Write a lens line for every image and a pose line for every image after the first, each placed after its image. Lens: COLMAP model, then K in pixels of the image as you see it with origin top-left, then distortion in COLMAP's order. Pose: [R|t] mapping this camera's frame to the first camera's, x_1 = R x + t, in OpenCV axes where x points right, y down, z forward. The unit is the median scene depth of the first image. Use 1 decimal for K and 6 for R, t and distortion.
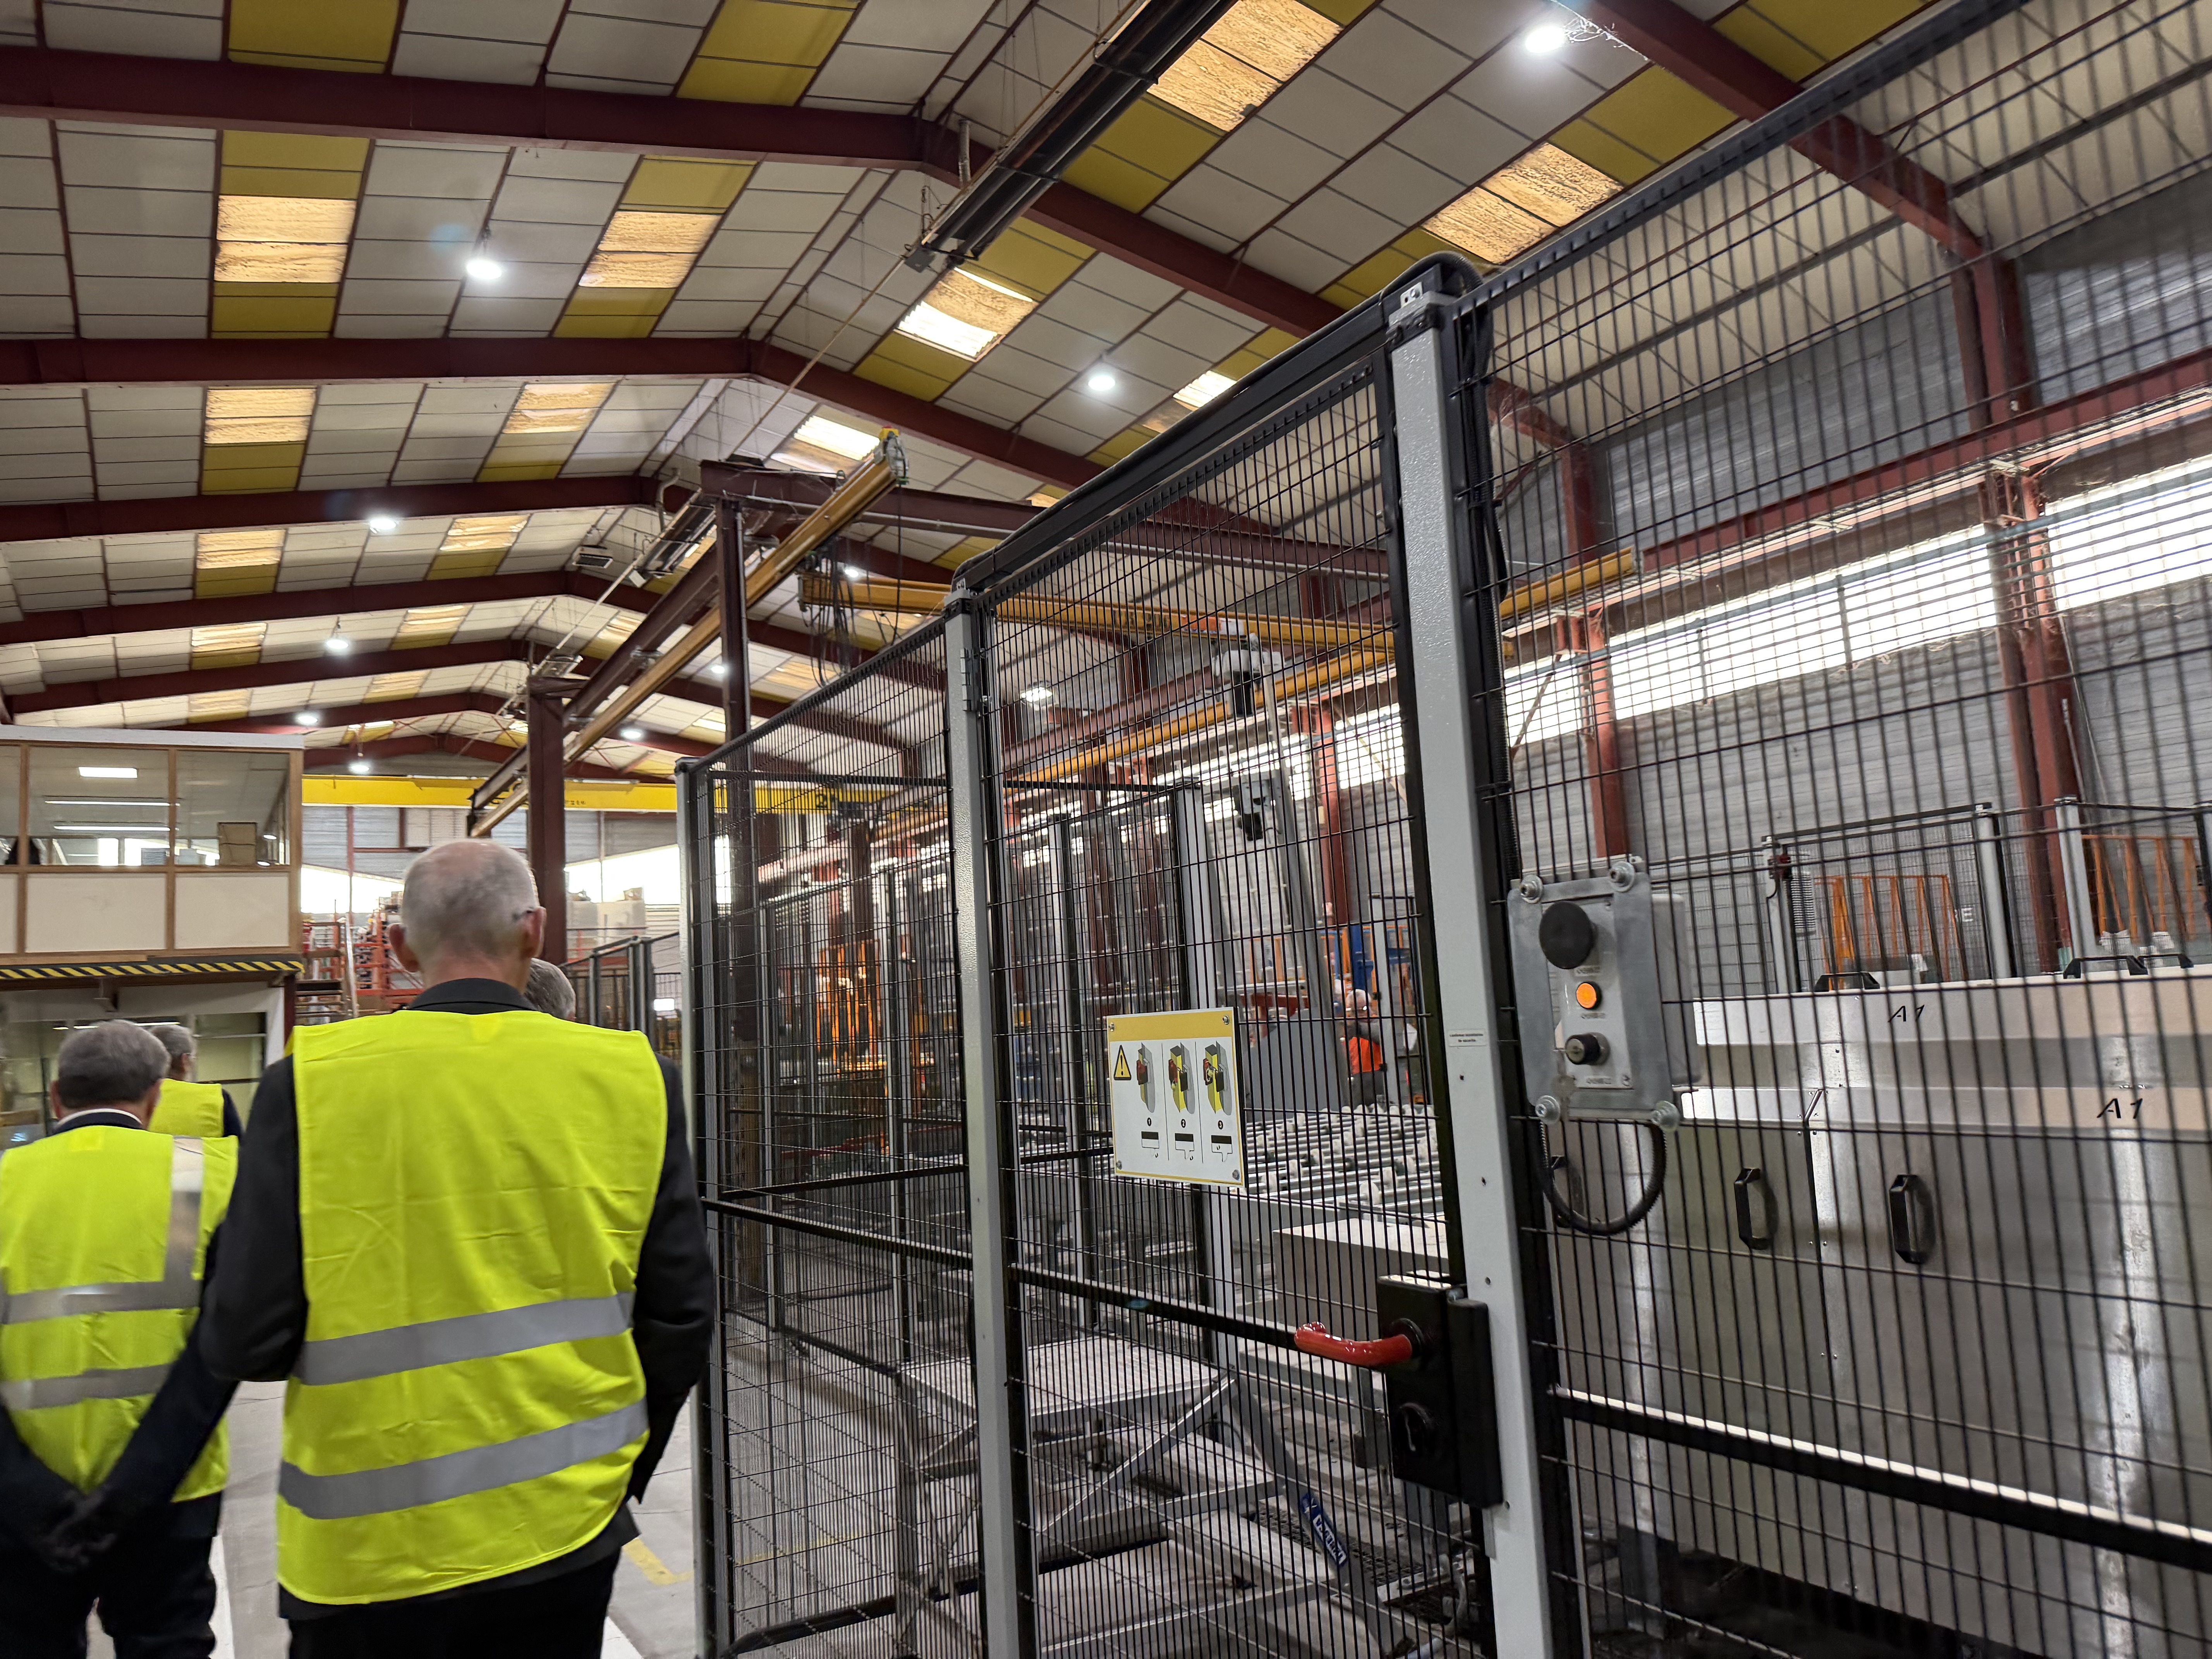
lens RADIAL K [[1658.6, 0, 1097.6], [0, 1658.6, 842.9], [0, 0, 1]] dist [0.043367, -0.008014]
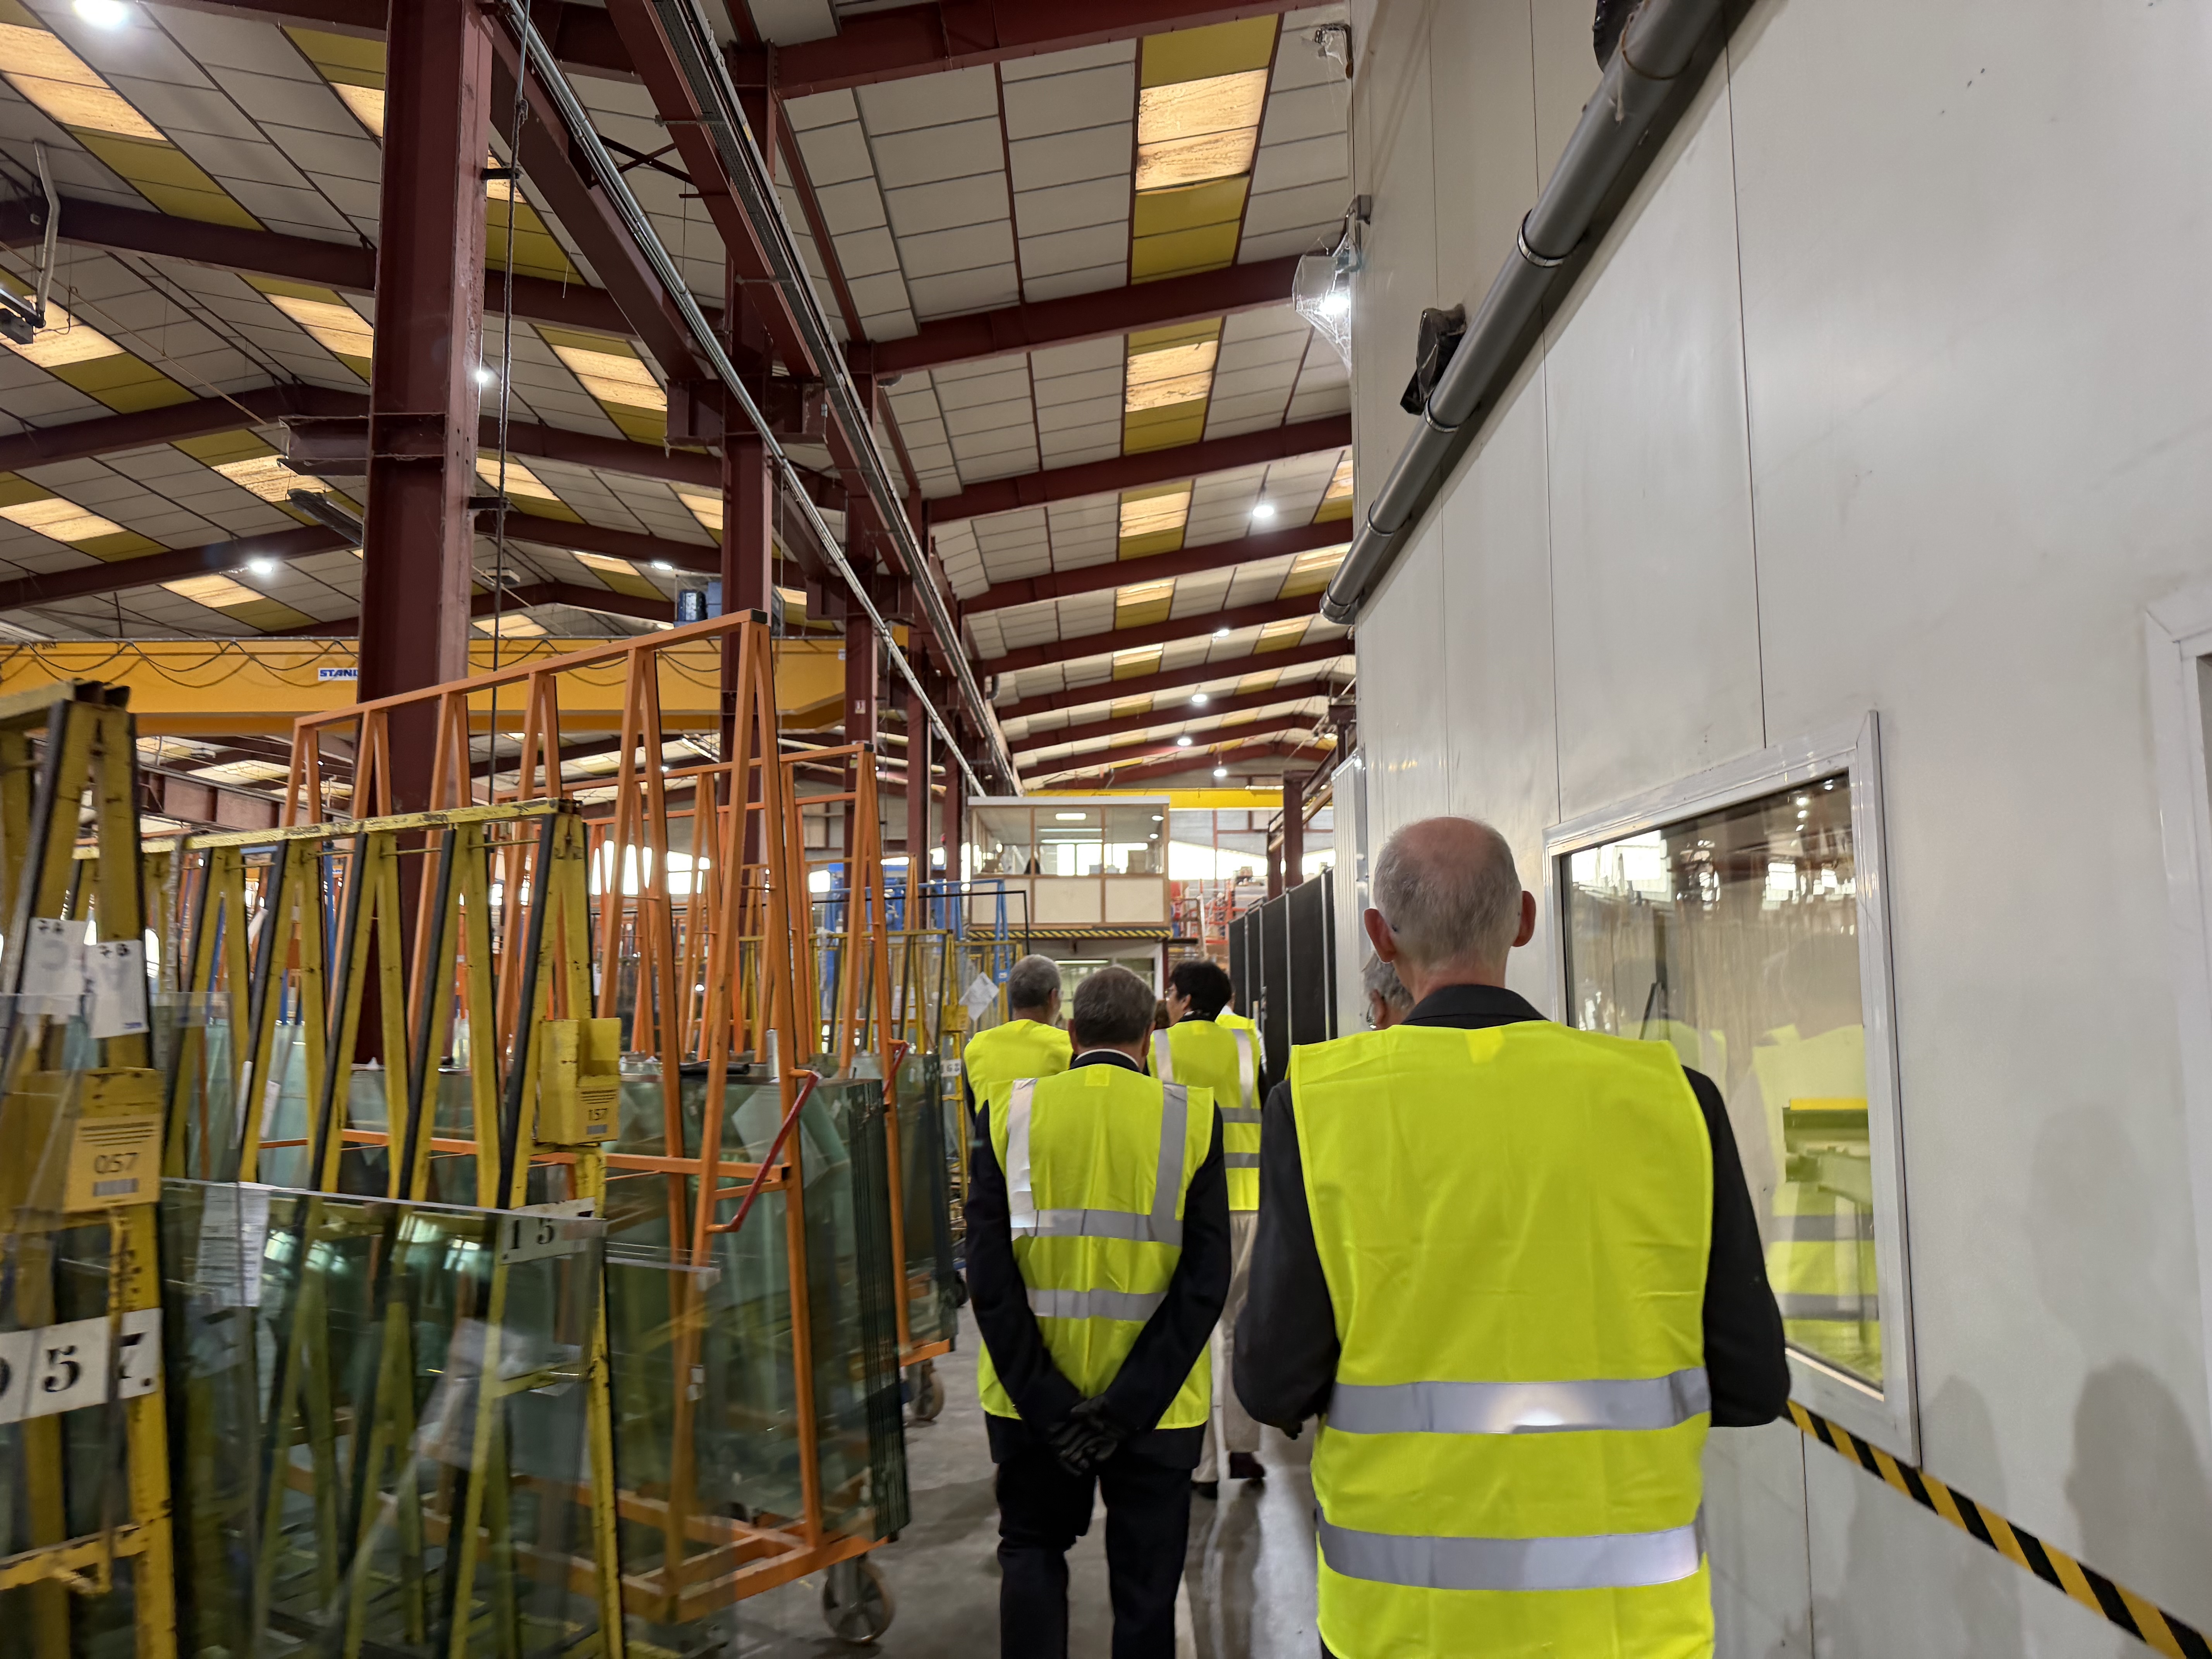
lens RADIAL K [[1658.6, 0, 1106.4], [0, 1658.6, 829.2], [0, 0, 1]] dist [0.043367, -0.008014]
pose [[0.876940, -0.002995, -0.480590, 0.154959], [0.017195, 0.999536, 0.025147, -0.042361], [0.480291, -0.030316, 0.876585, -0.281019]]
